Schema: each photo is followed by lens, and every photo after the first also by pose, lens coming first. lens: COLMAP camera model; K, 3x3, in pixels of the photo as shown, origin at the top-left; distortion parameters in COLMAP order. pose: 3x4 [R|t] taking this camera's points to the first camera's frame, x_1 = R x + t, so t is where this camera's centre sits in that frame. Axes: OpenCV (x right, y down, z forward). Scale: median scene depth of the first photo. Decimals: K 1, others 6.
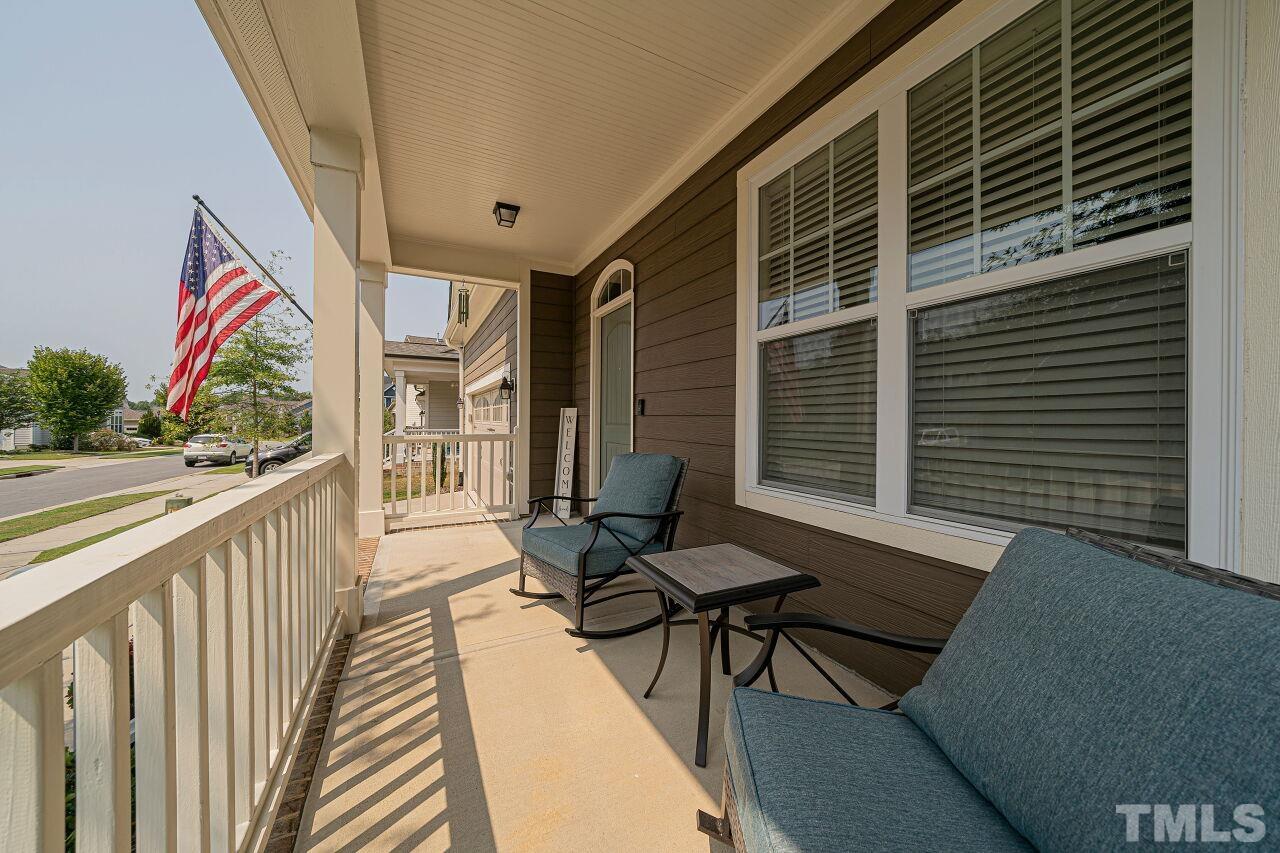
lens RADIAL K [[442.3, 0, 639.9], [0, 442.3, 425.3], [0, 0, 1]] dist [-0.011811, 0.001502]
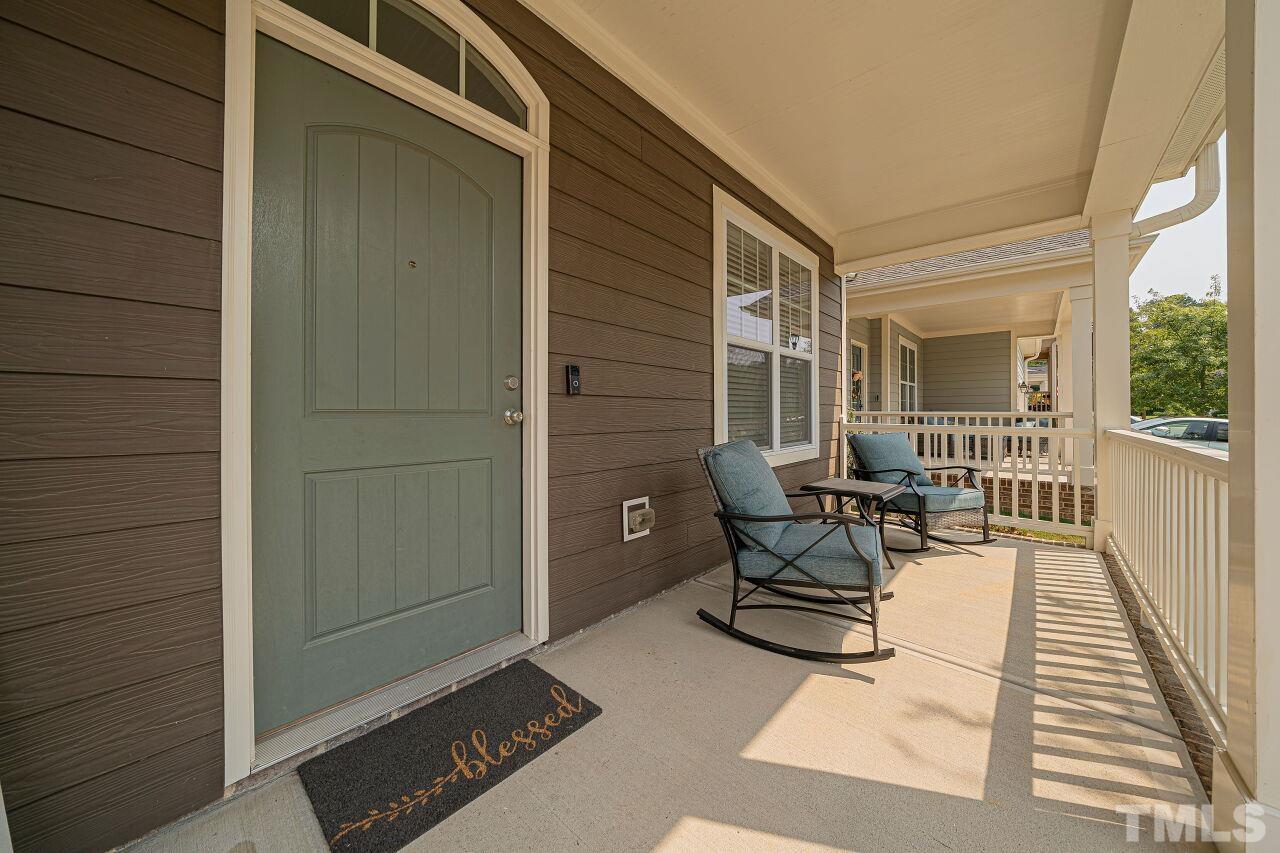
lens RADIAL K [[442.3, 0, 634.8], [0, 442.3, 416.0], [0, 0, 1]] dist [-0.011811, 0.001502]
pose [[-0.350281, -0.013029, 0.936554, -0.950274], [-0.000719, 0.999907, 0.013641, -0.000555], [-0.936644, 0.004105, -0.350258, 1.953921]]
